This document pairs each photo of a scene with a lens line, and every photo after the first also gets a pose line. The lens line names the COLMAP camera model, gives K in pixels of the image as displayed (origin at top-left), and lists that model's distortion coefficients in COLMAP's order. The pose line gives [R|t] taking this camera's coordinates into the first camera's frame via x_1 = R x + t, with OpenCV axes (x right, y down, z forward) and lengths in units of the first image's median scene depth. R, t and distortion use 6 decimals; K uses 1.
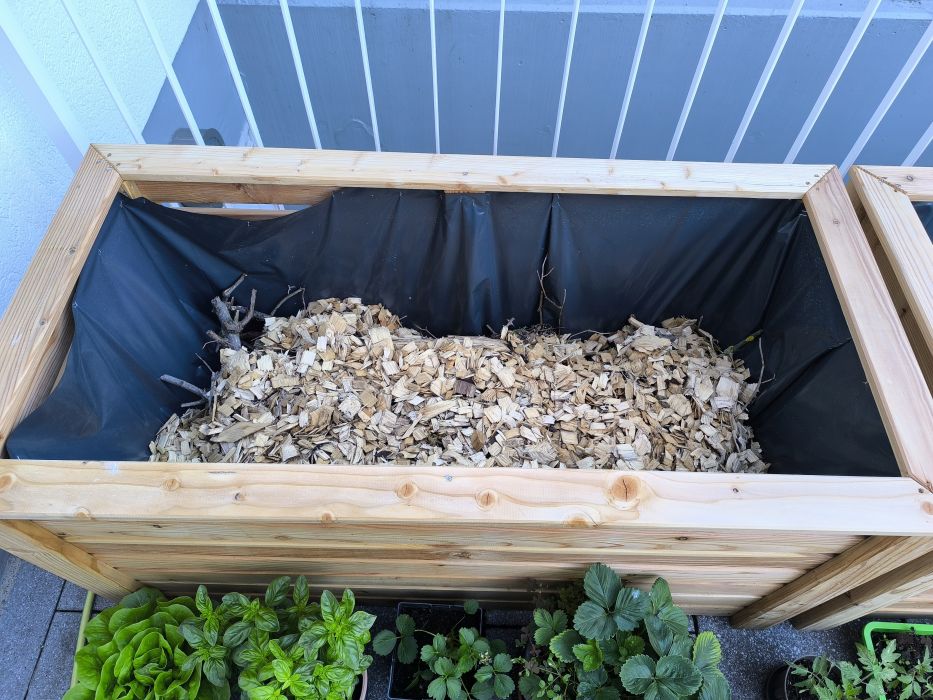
lens RADIAL K [[620.6, 0, 466.5], [0, 620.6, 350.0], [0, 0, 1]] dist [-0.001480, 0.000974]
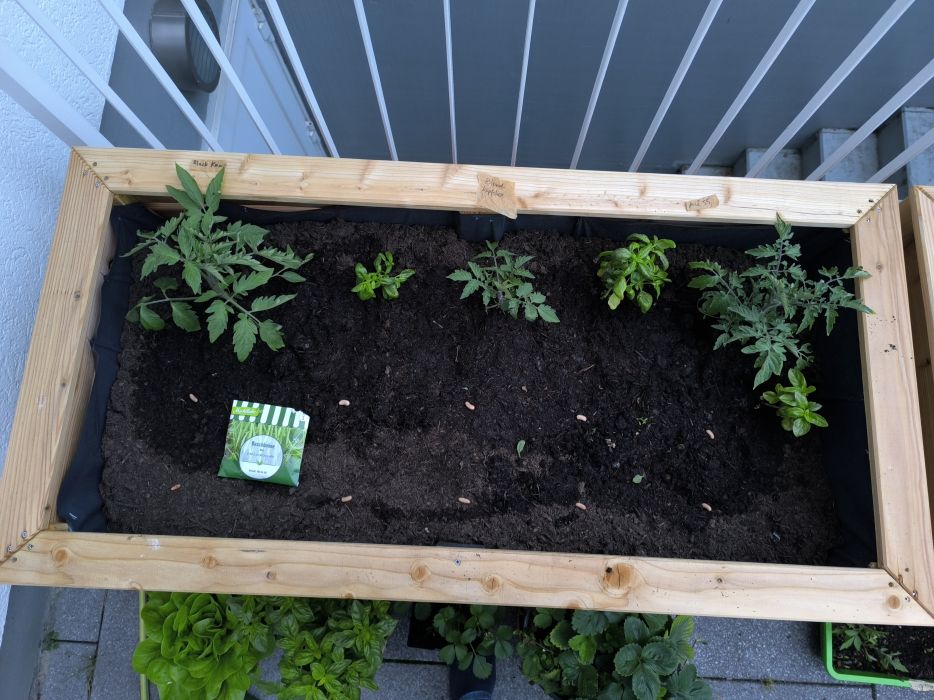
lens RADIAL K [[639.8, 0, 467.0], [0, 639.8, 350.0], [0, 0, 1]] dist [0.000143, -0.003885]
pose [[0.999450, 0.023693, -0.023217, 0.003918], [-0.015096, 0.948079, 0.317678, -0.443294], [0.029539, -0.317153, 0.947914, 0.038867]]
